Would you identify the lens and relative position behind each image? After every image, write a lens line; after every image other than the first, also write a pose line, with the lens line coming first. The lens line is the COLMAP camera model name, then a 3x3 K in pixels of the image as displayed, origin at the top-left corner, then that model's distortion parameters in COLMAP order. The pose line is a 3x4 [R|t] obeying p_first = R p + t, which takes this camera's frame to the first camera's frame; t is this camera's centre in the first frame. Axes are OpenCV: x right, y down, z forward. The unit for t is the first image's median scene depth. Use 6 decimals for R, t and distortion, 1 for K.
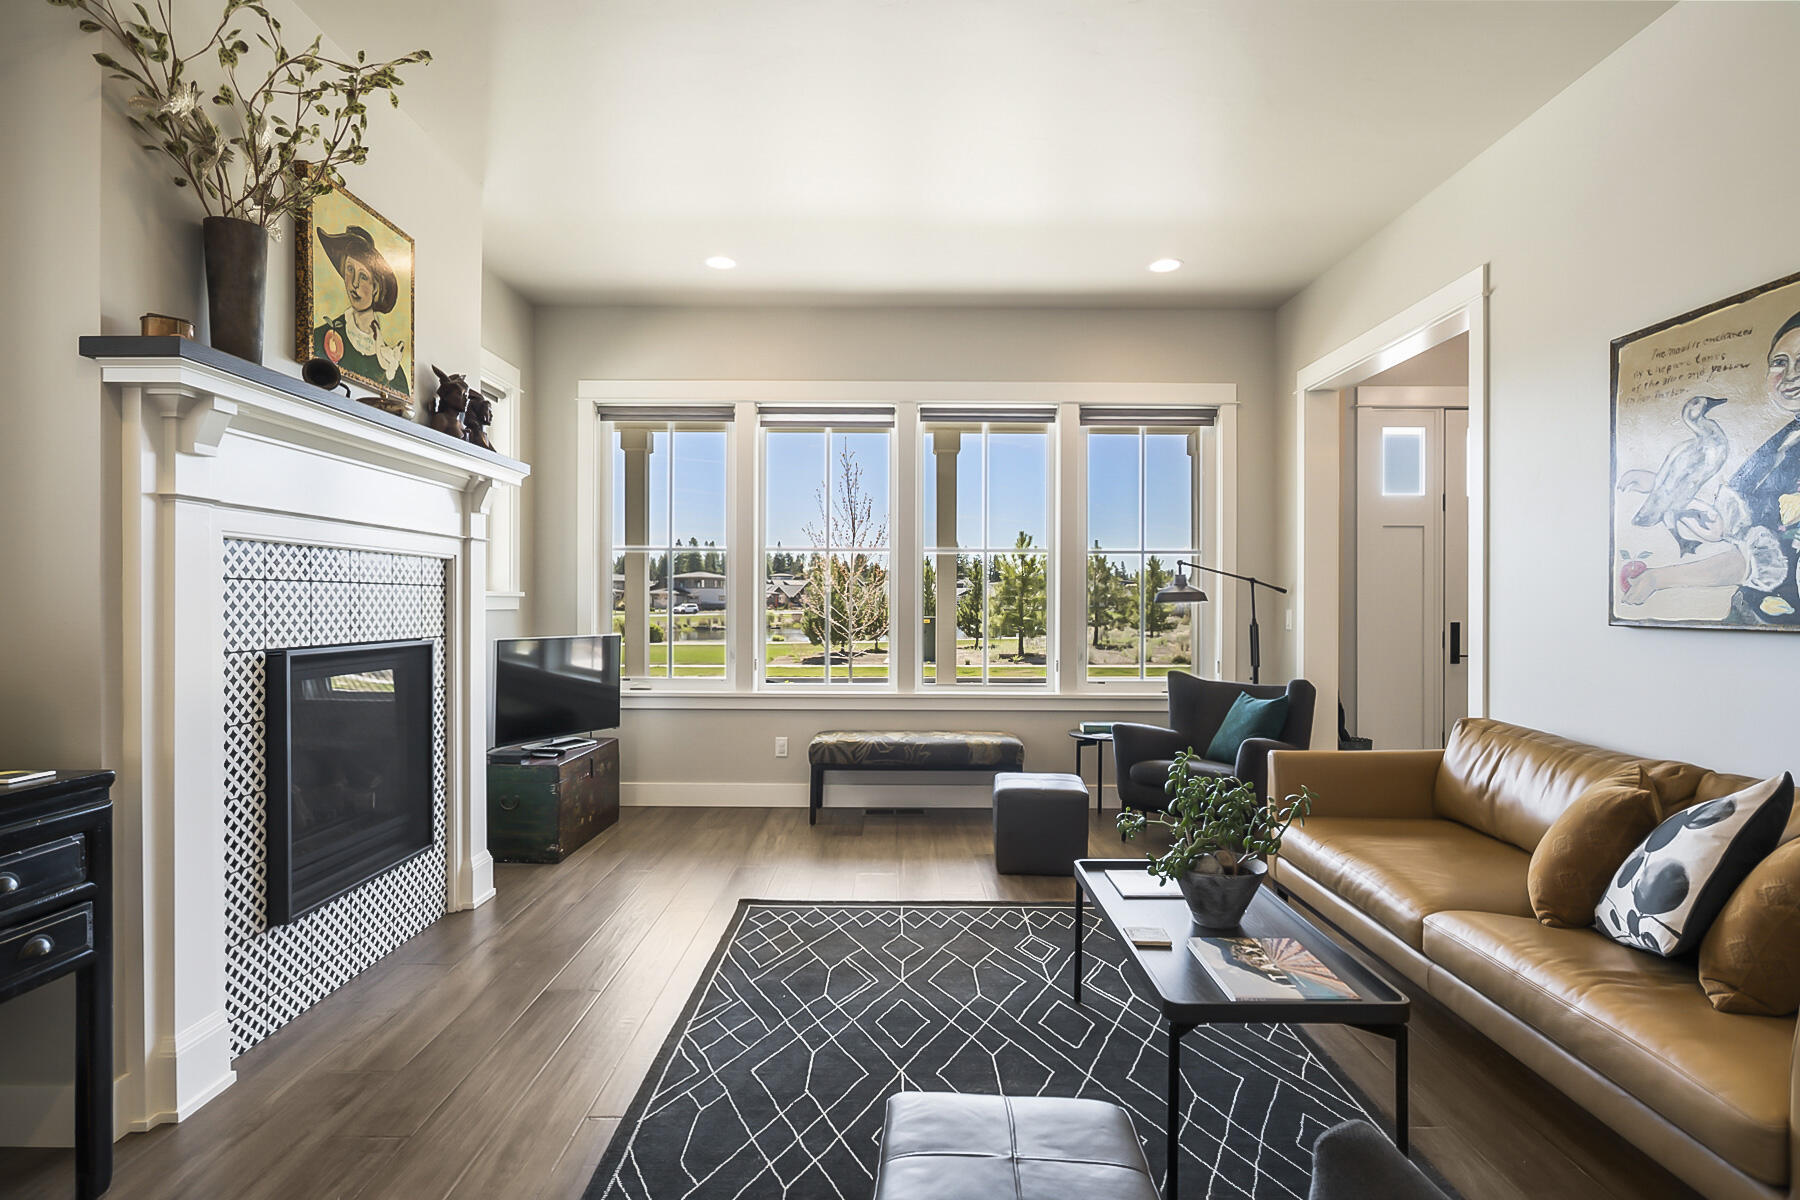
lens RADIAL K [[913.0, 0, 874.1], [0, 913.0, 612.2], [0, 0, 1]] dist [-0.007555, 0.001755]
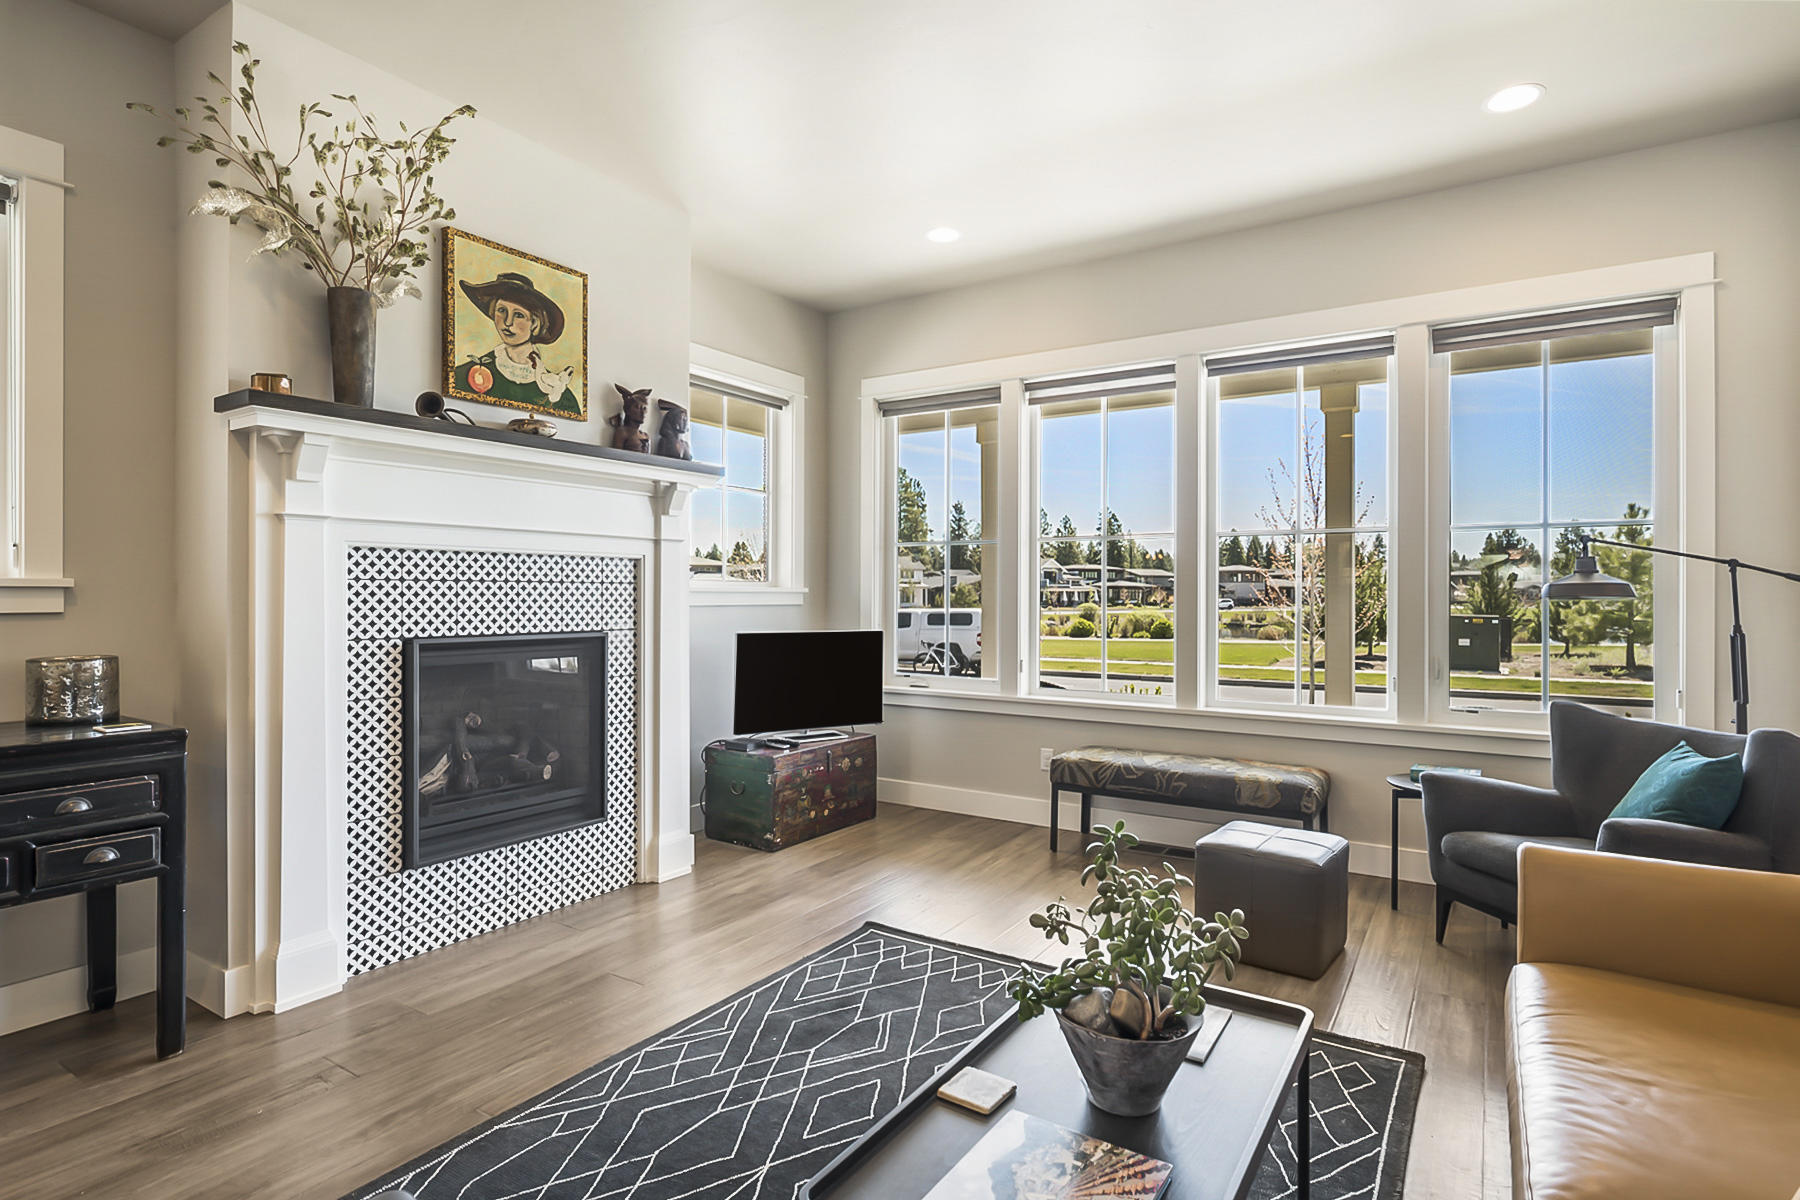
lens RADIAL K [[913.0, 0, 883.1], [0, 913.0, 596.4], [0, 0, 1]] dist [-0.007555, 0.001755]
pose [[0.840304, -0.000623, -0.542115, 0.381611], [-0.005565, 0.999937, -0.009774, -0.003816], [0.542087, 0.011230, 0.840247, 0.242228]]
